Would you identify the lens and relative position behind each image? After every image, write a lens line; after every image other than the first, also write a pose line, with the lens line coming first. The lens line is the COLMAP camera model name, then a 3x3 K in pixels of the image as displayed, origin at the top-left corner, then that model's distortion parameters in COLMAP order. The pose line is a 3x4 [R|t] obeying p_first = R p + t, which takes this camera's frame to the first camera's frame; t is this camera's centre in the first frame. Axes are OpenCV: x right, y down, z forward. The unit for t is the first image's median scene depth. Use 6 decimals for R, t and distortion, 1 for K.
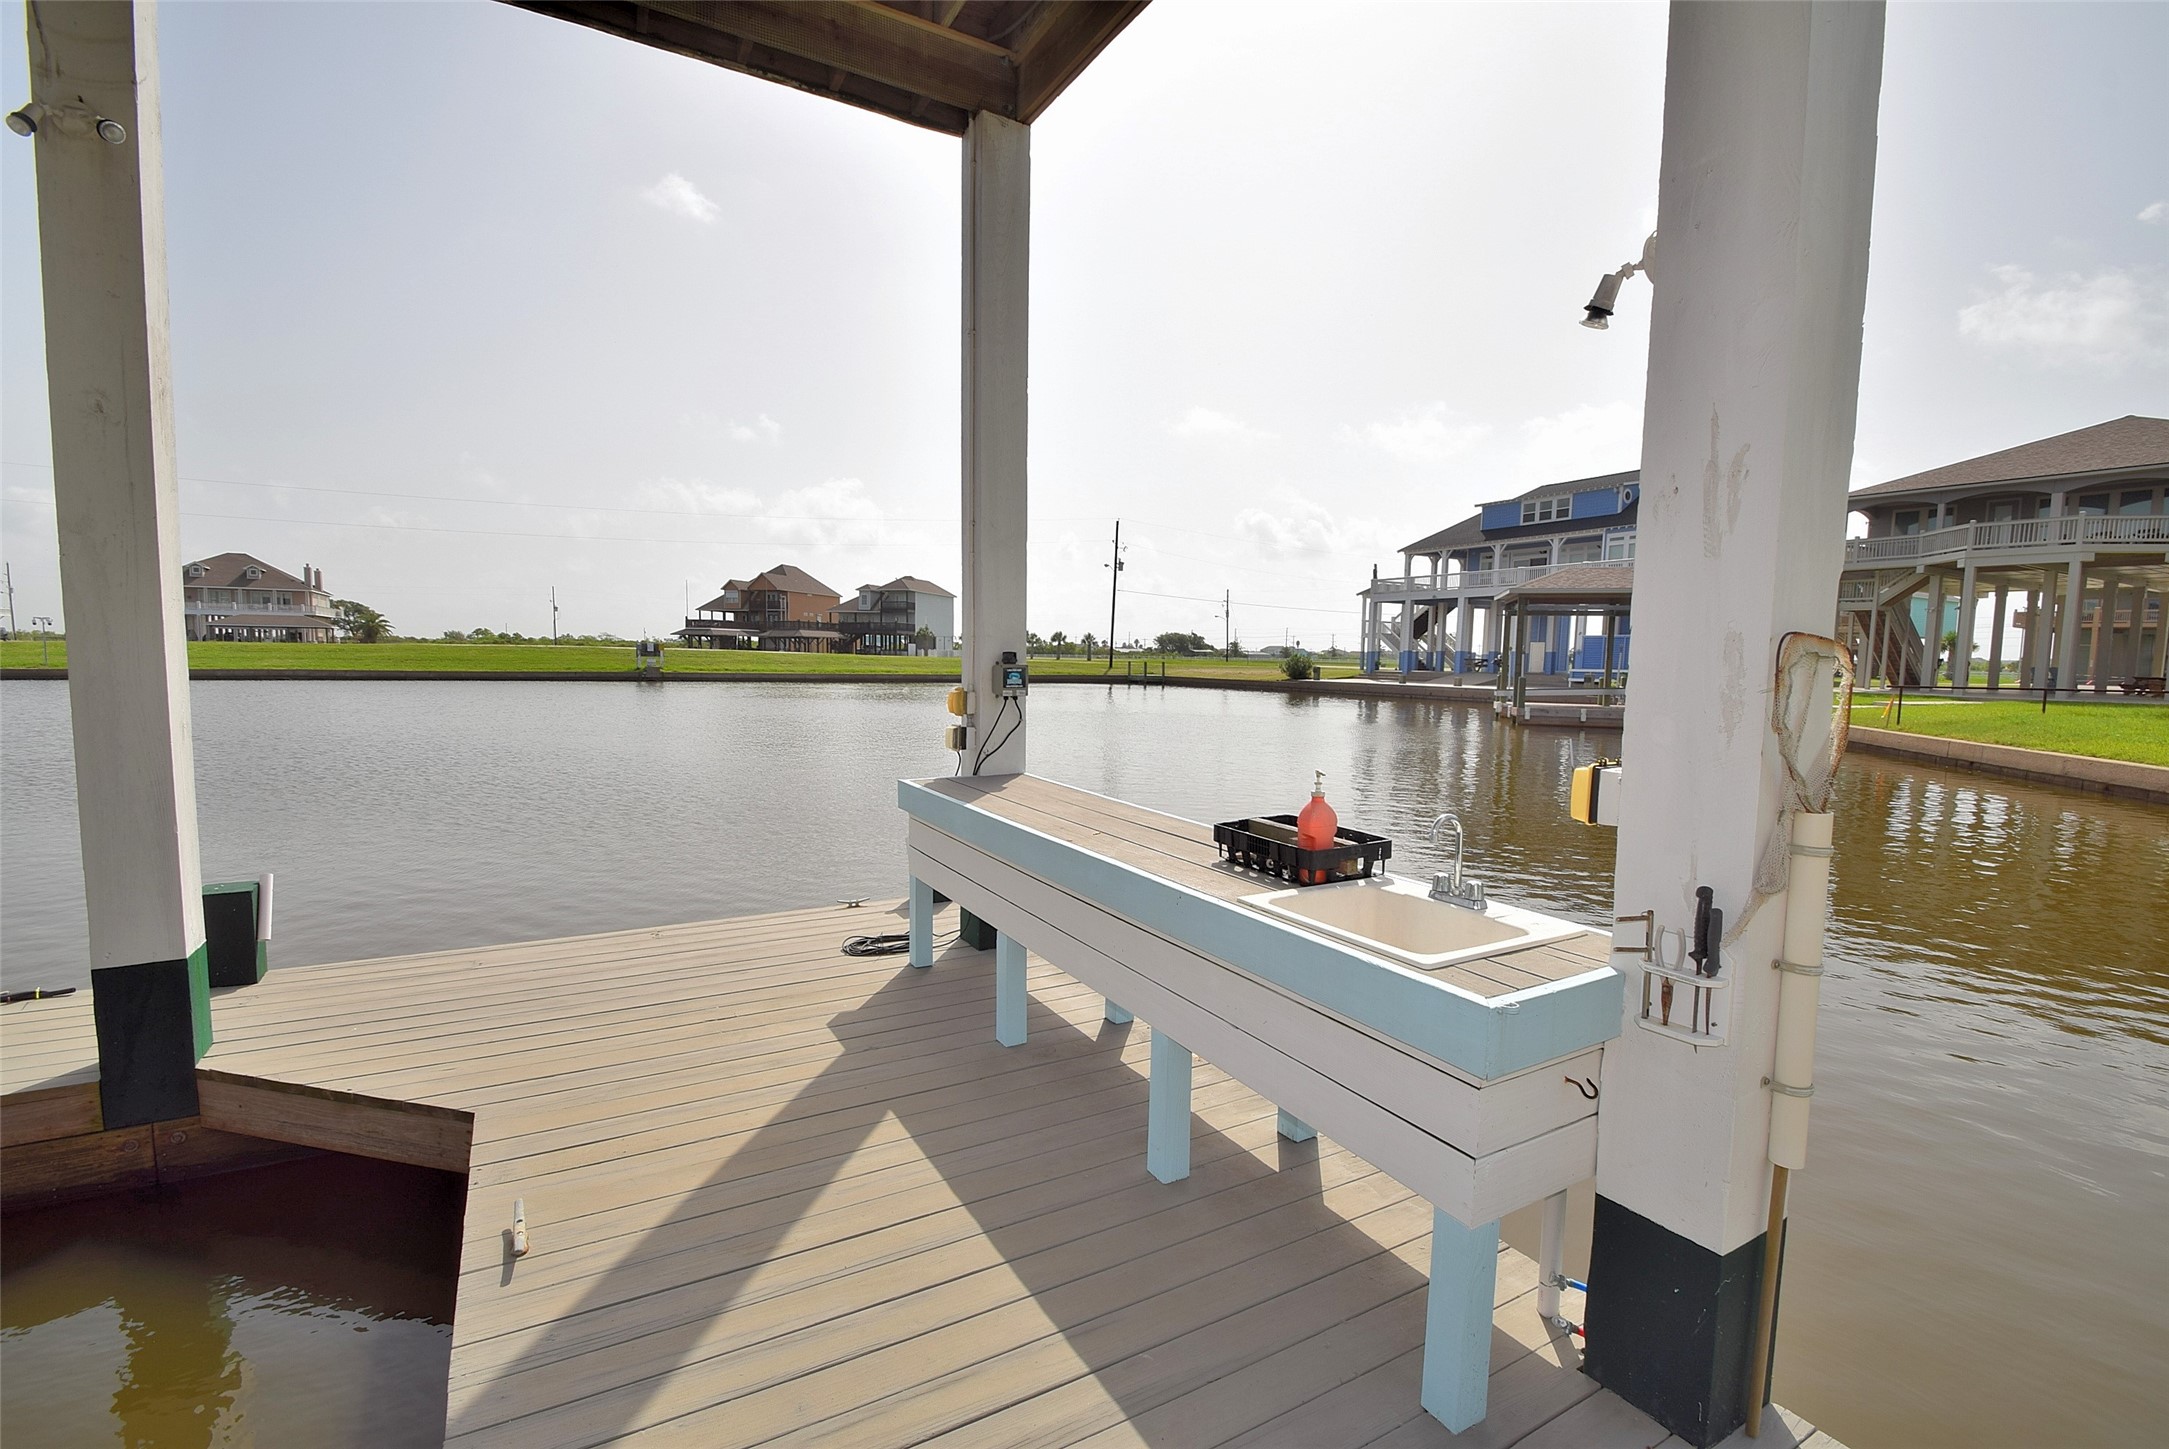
lens RADIAL K [[973.5, 0, 1077.5], [0, 973.5, 738.1], [0, 0, 1]] dist [-0.004728, -0.002238]
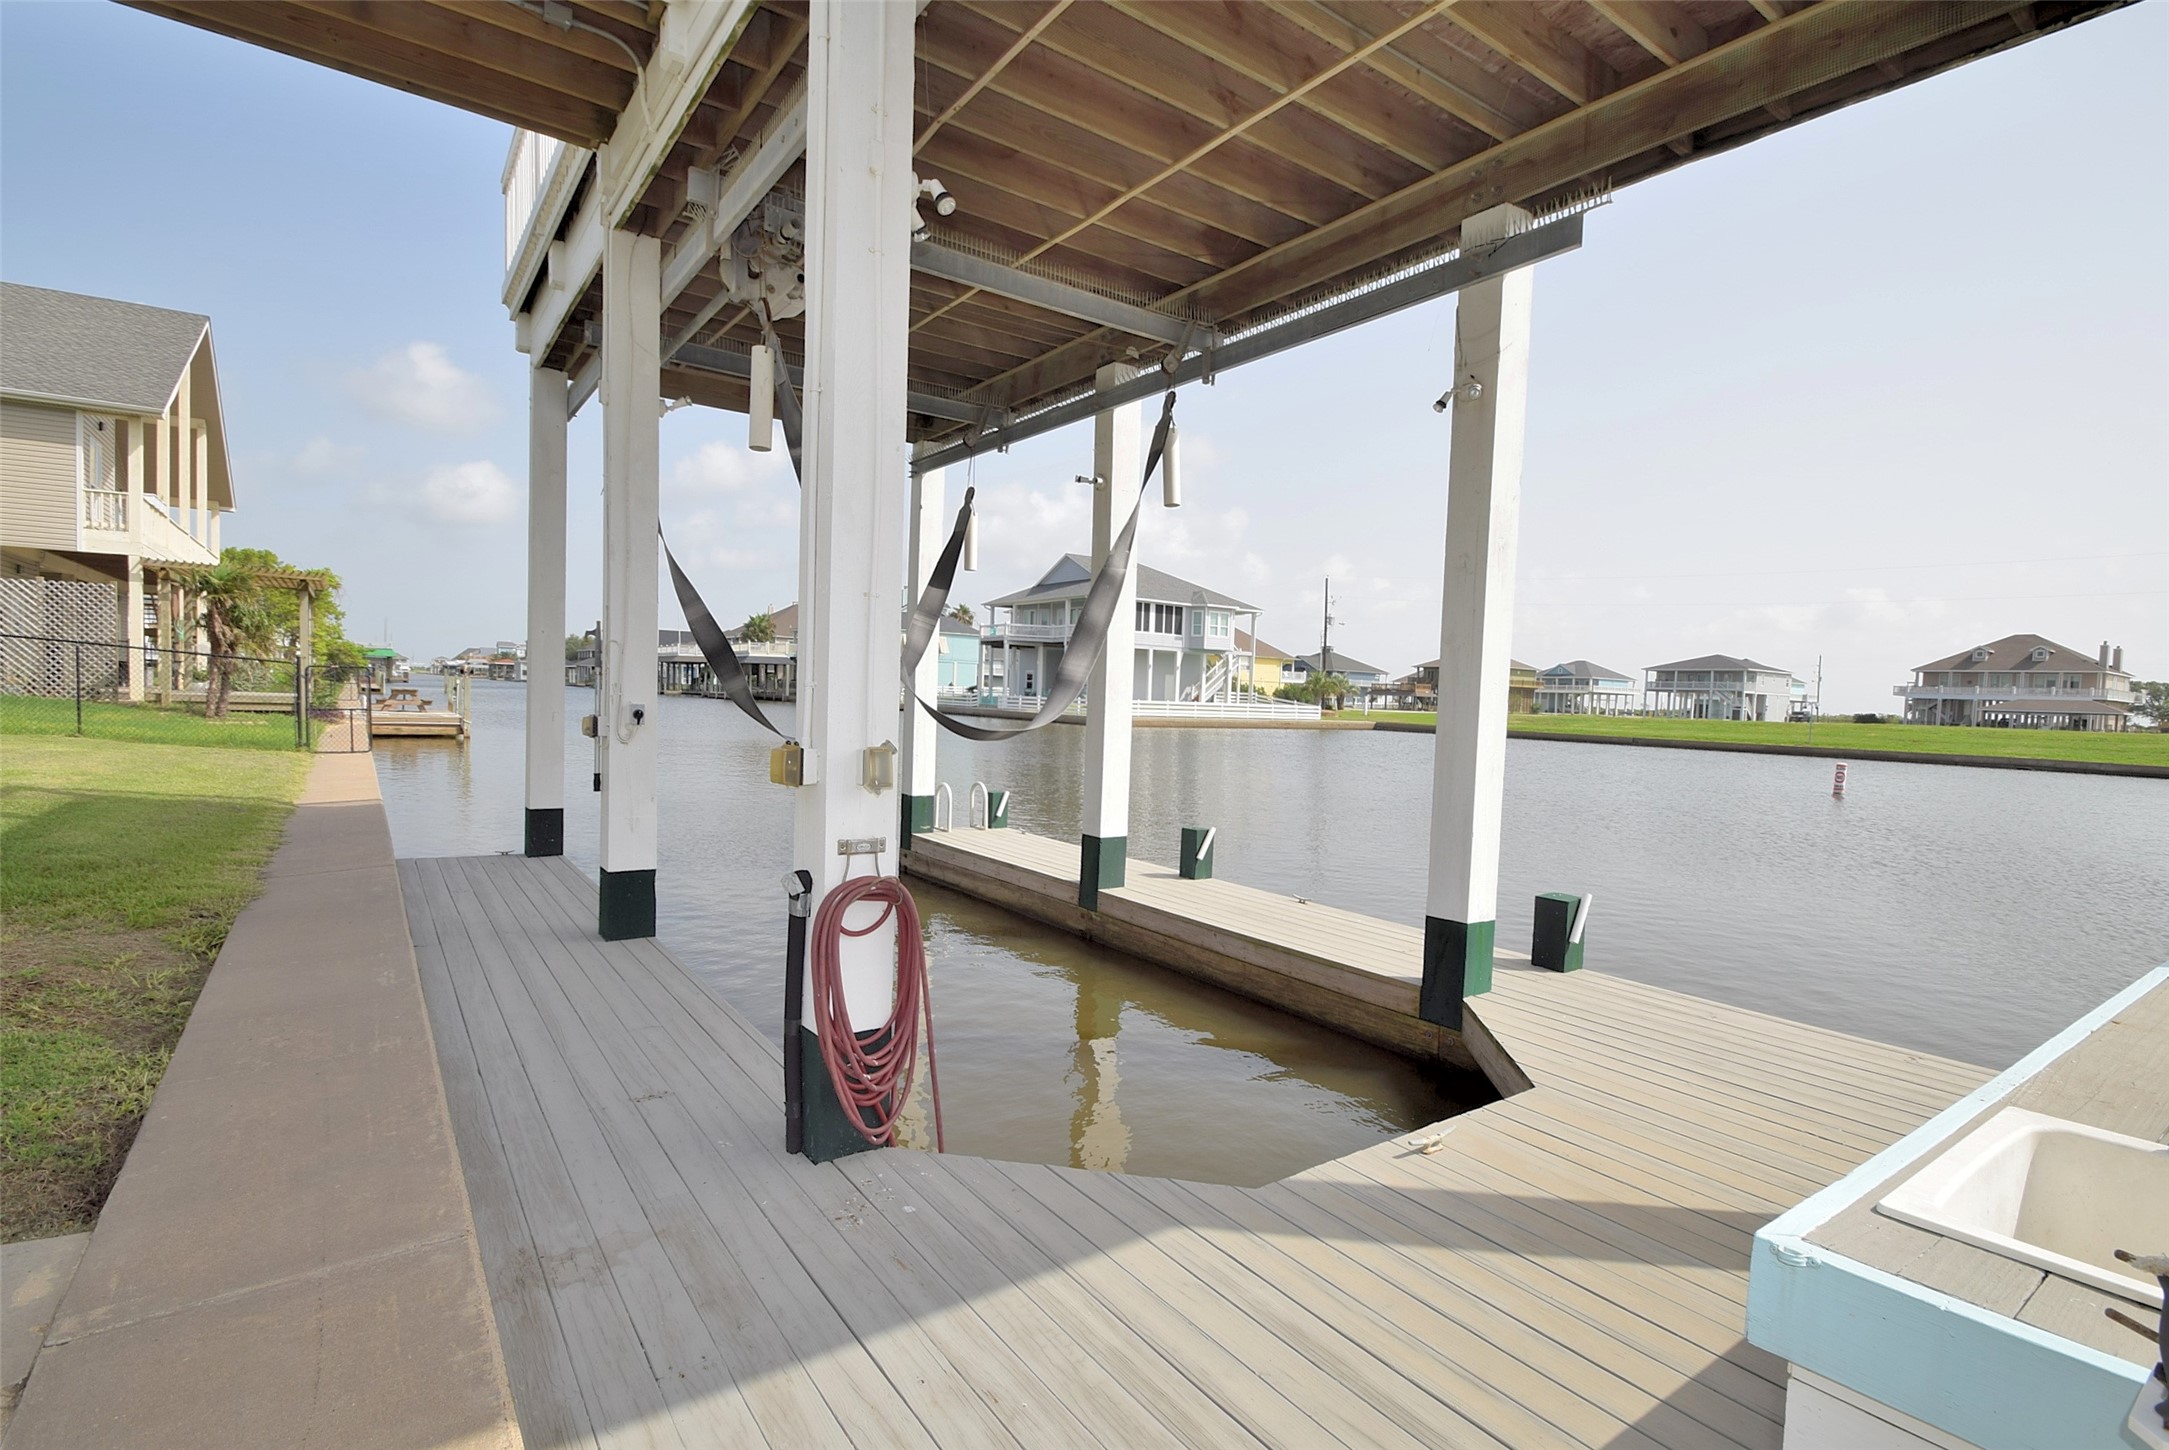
lens RADIAL K [[1006.8, 0, 1061.5], [0, 1006.8, 731.6], [0, 0, 1]] dist [-0.005860, -0.003733]
pose [[0.086832, 0.023693, -0.995941, 0.040736], [-0.118495, 0.992866, 0.013289, -0.000779], [0.989151, 0.116860, 0.089020, 0.015889]]
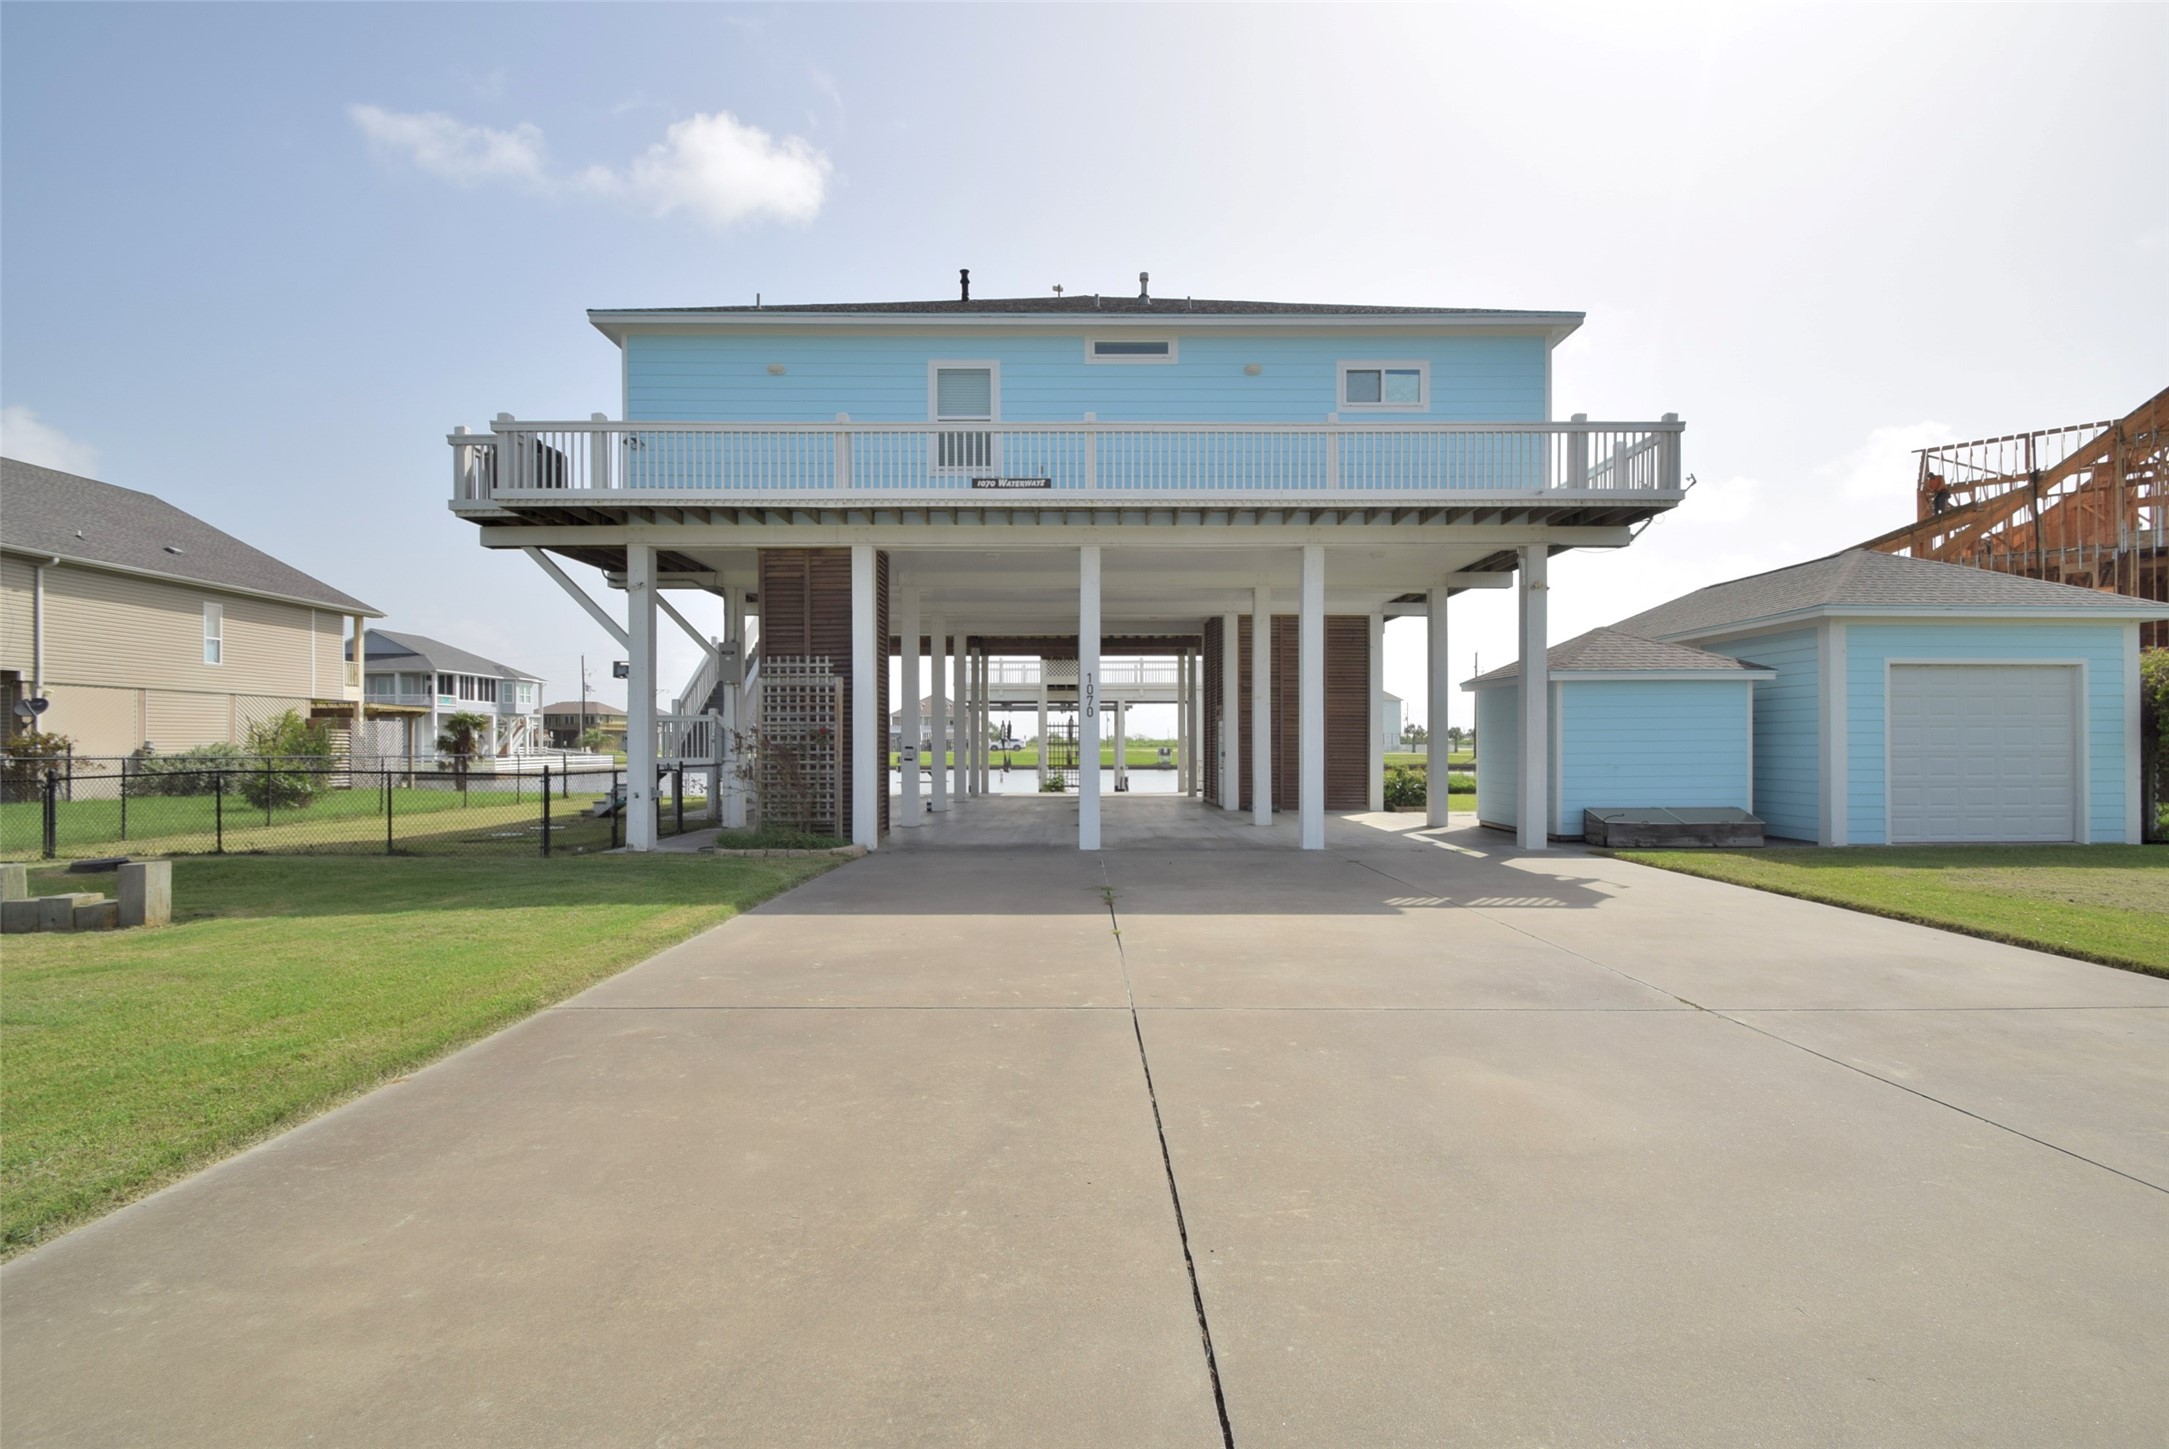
lens RADIAL K [[973.5, 0, 1082.3], [0, 973.5, 732.7], [0, 0, 1]] dist [-0.004728, -0.002238]
pose [[0.868955, -0.024410, -0.494288, 0.388504], [-0.025518, 0.995244, -0.094009, 0.053527], [0.494232, 0.094303, 0.864200, -0.766017]]
